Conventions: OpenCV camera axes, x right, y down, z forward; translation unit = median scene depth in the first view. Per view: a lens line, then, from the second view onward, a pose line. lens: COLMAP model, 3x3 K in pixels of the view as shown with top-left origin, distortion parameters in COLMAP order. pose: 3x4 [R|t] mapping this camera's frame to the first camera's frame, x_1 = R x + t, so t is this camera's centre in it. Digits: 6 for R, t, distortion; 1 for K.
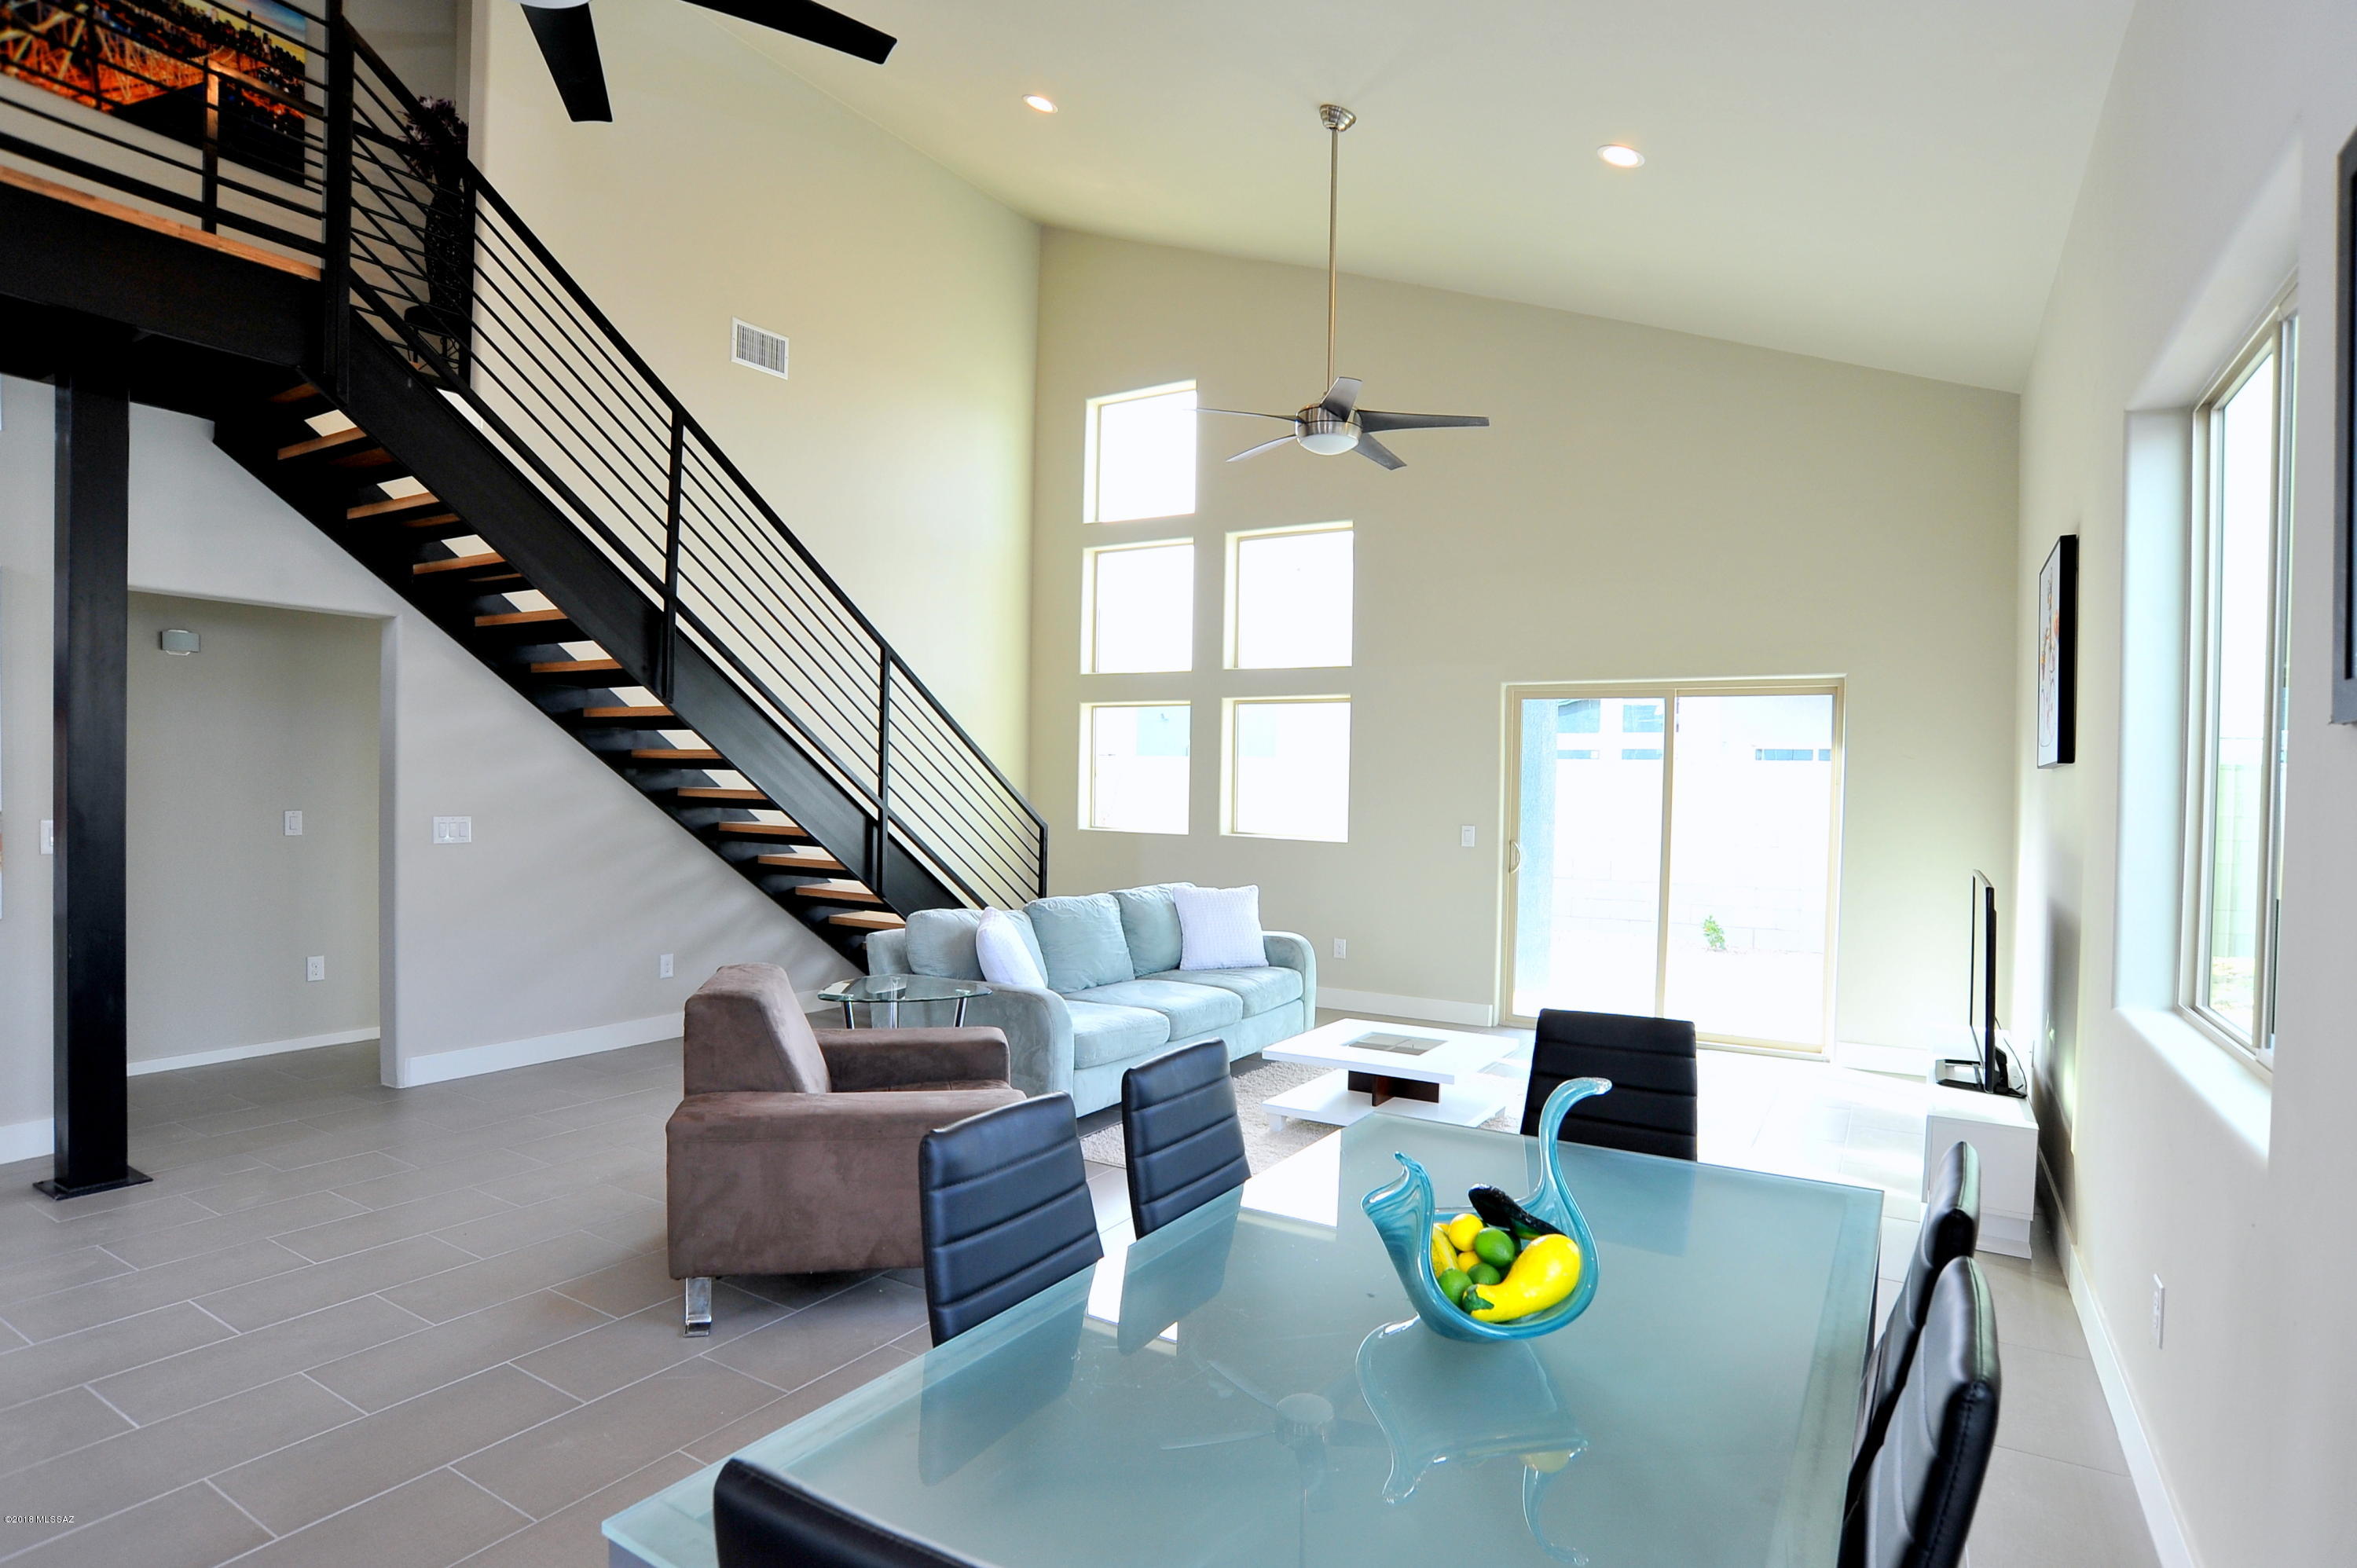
lens RADIAL K [[1233.6, 0, 1175.1], [0, 1233.6, 808.3], [0, 0, 1]] dist [-0.102879, 0.047239]
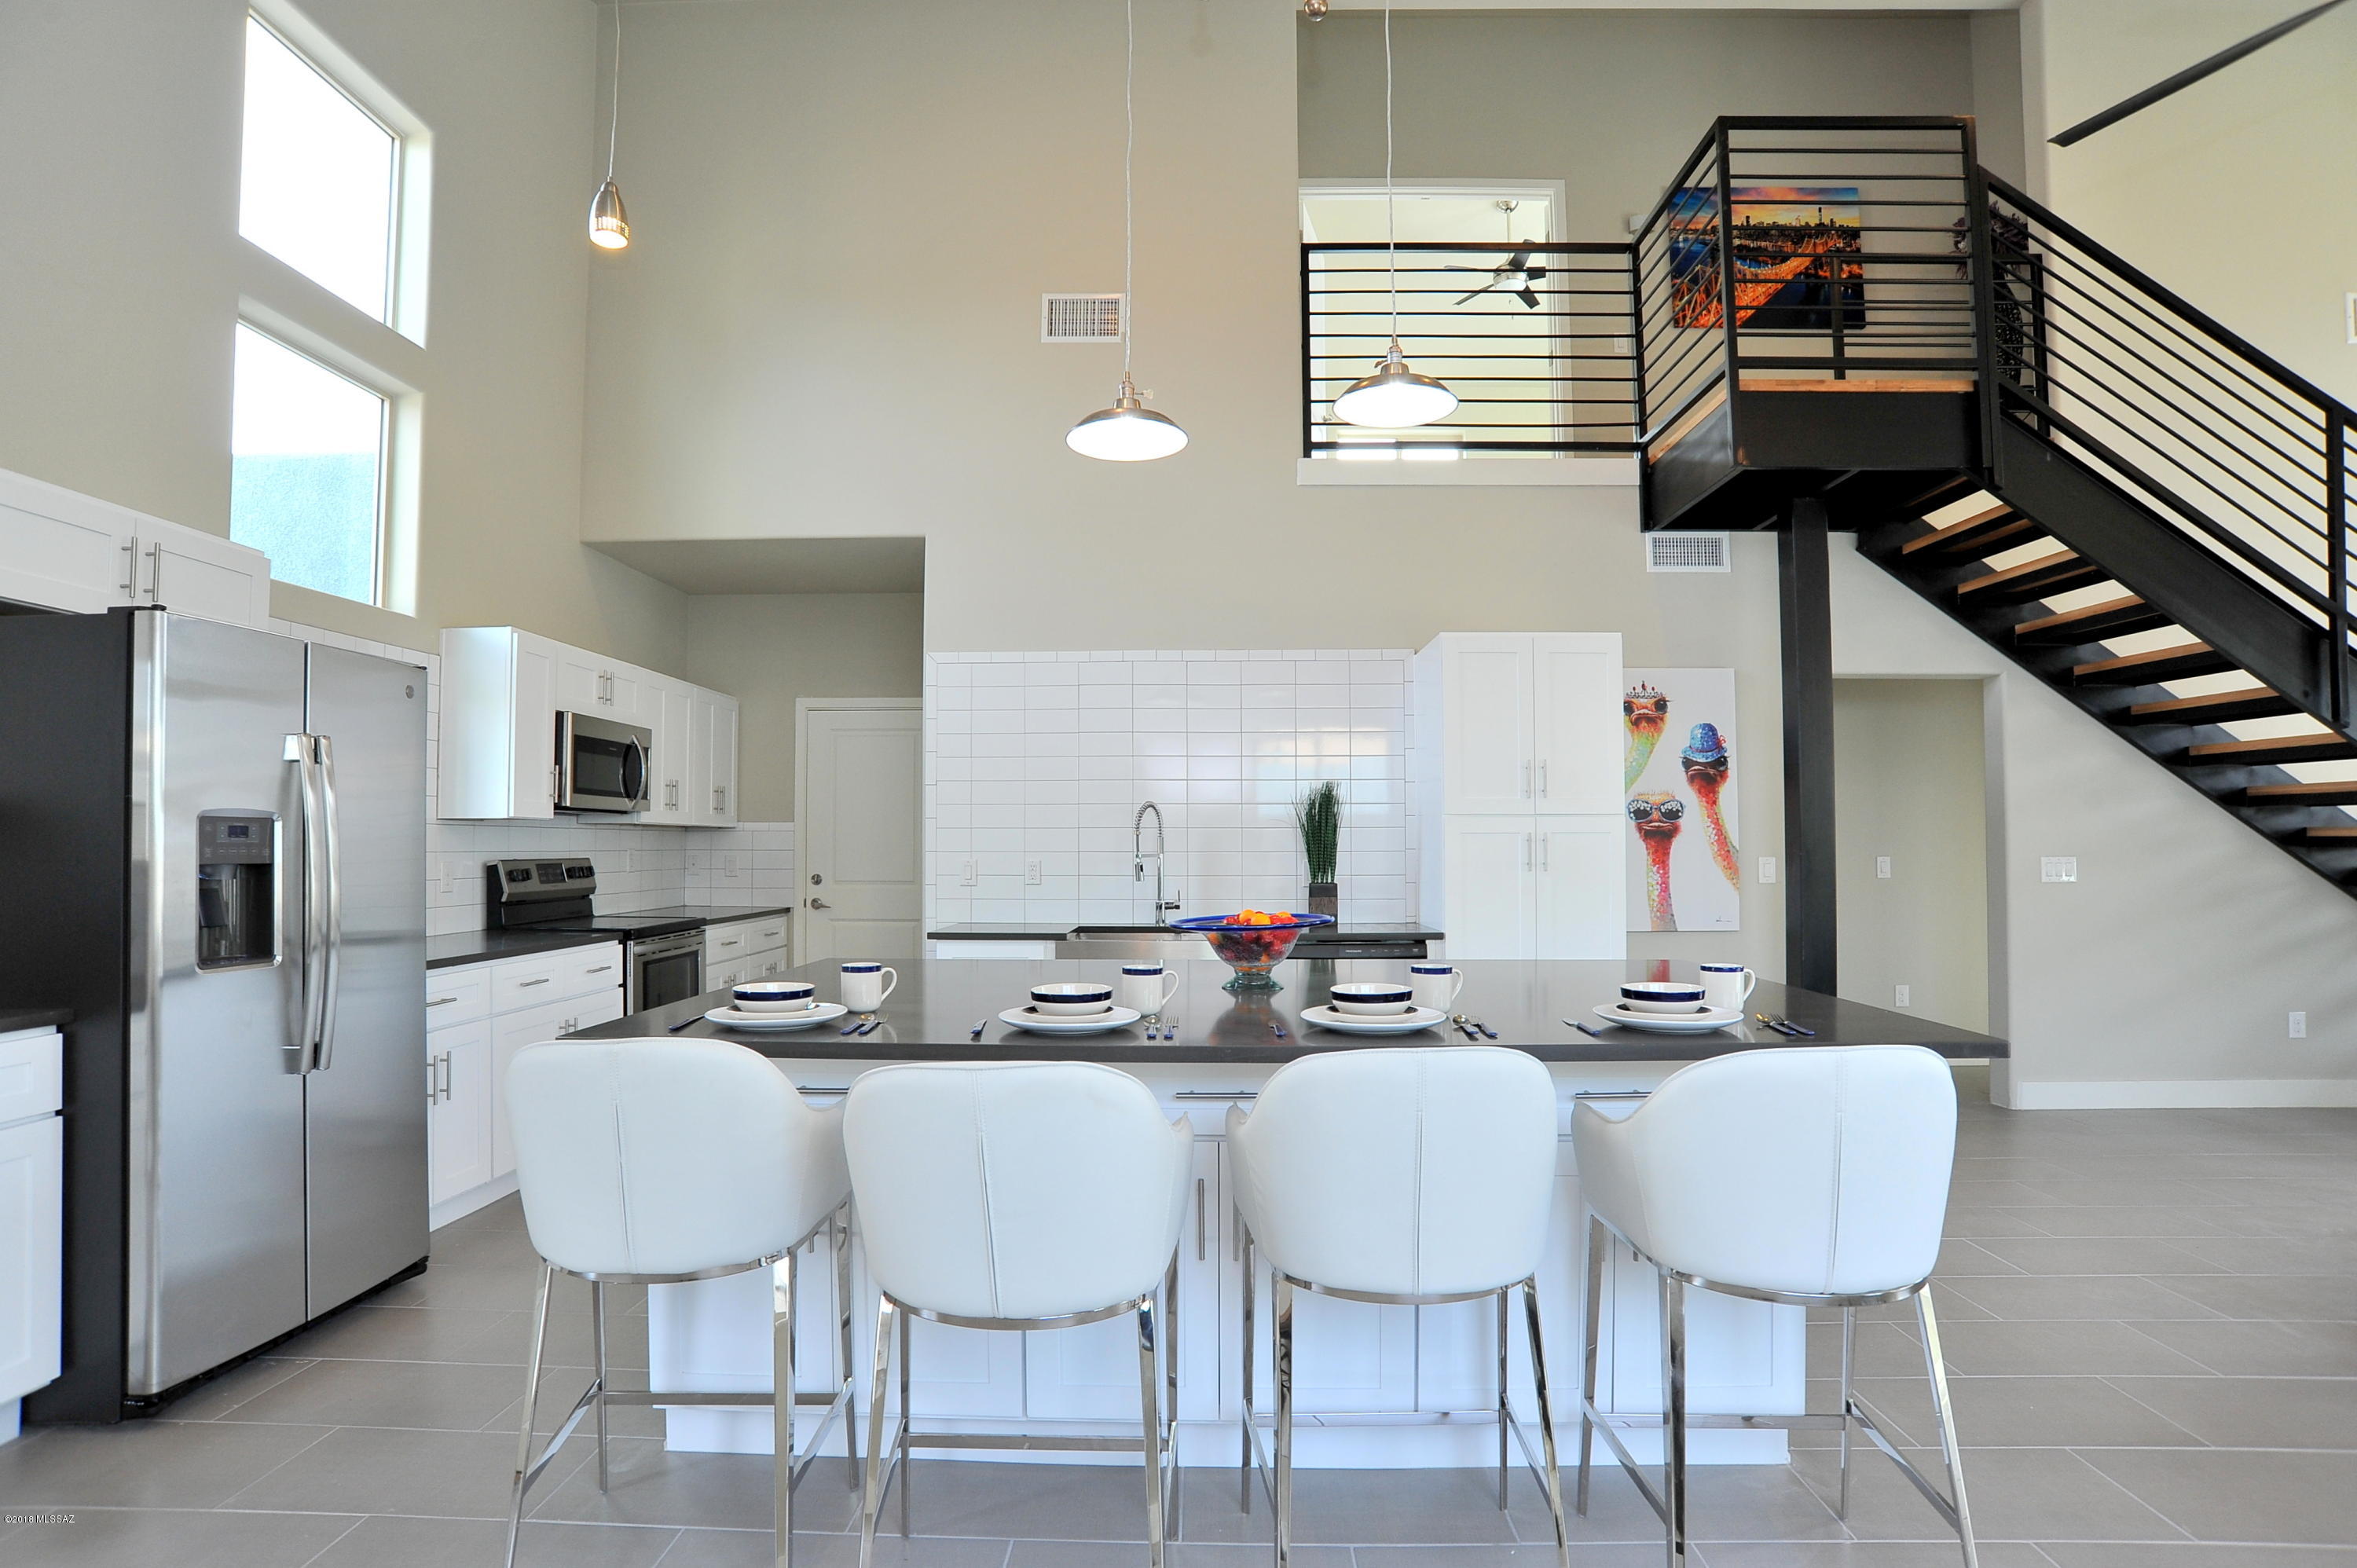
lens RADIAL K [[1204.4, 0, 1177.8], [0, 1204.4, 807.2], [0, 0, 1]] dist [-0.098957, 0.043722]
pose [[0.495964, -0.048606, -0.866982, -0.108278], [-0.007382, 0.998160, -0.060183, 0.030562], [0.868312, 0.036248, 0.494693, -0.182433]]
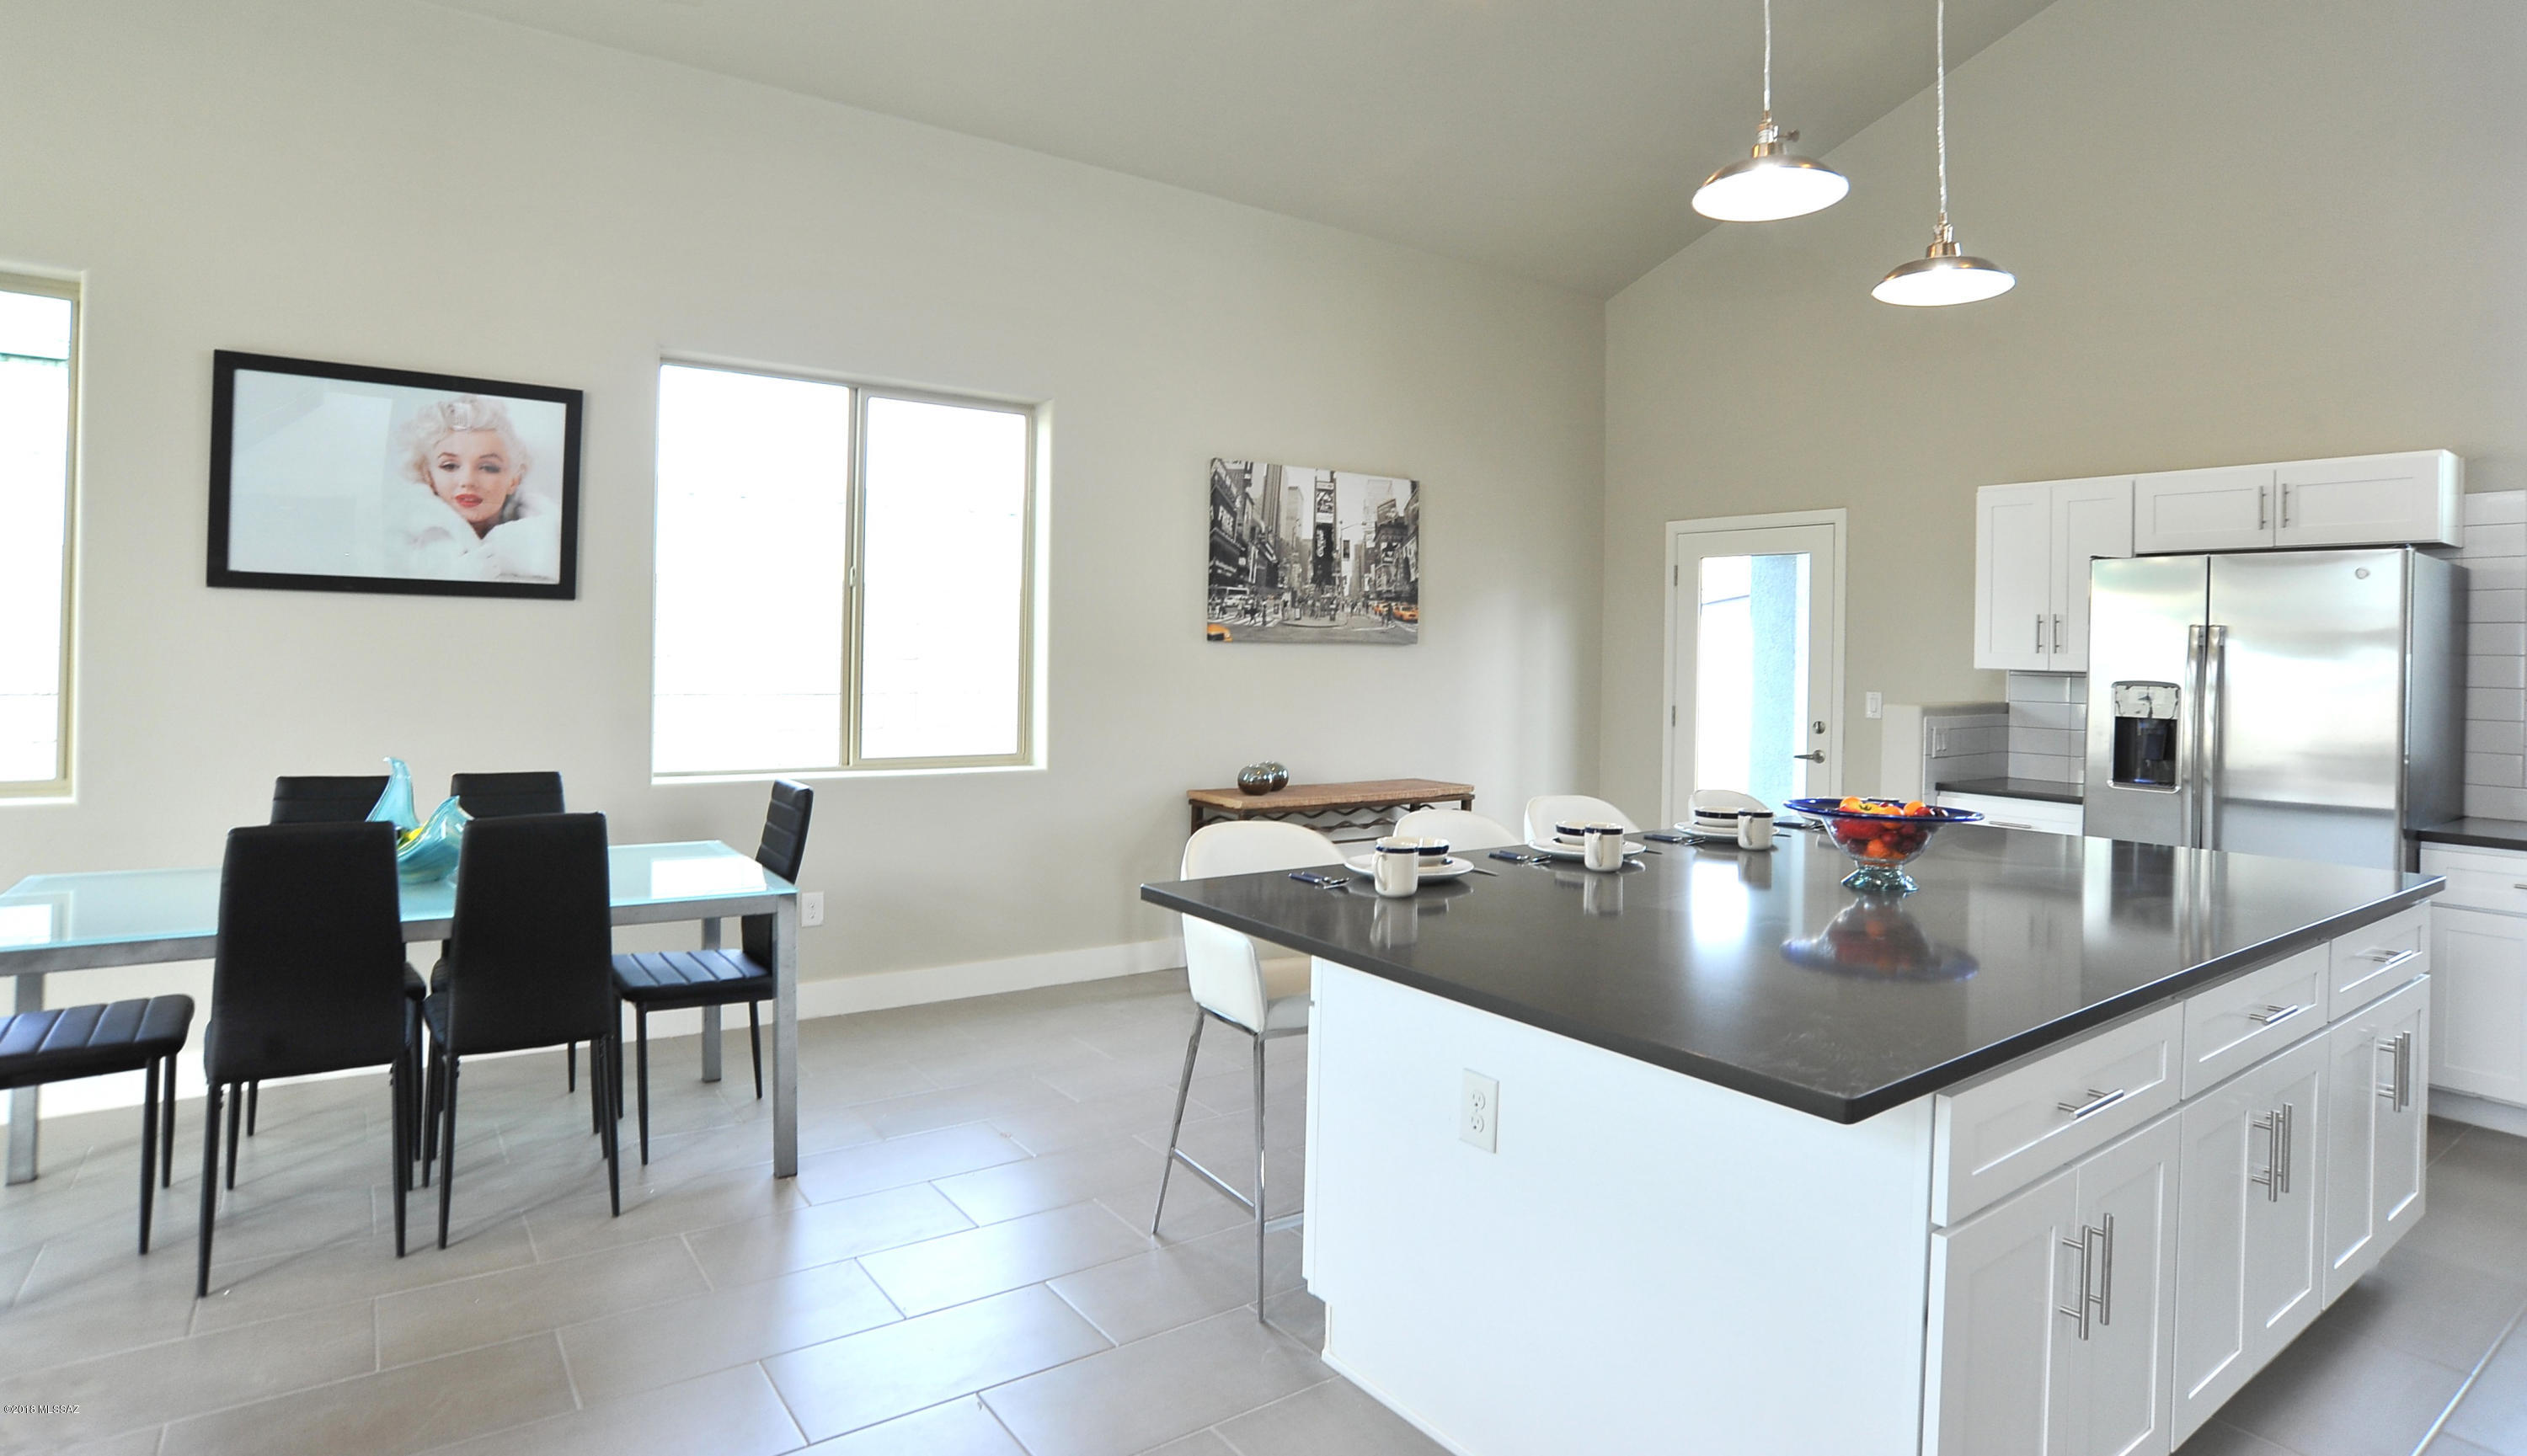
lens RADIAL K [[1313.6, 0, 1265.6], [0, 1313.6, 640.7], [0, 0, 1]] dist [-0.095107, 0.043580]
pose [[-0.920630, -0.036464, 0.388730, -0.538318], [-0.030556, 0.999305, 0.021372, -0.021272], [-0.389239, 0.007798, -0.921104, 0.681715]]
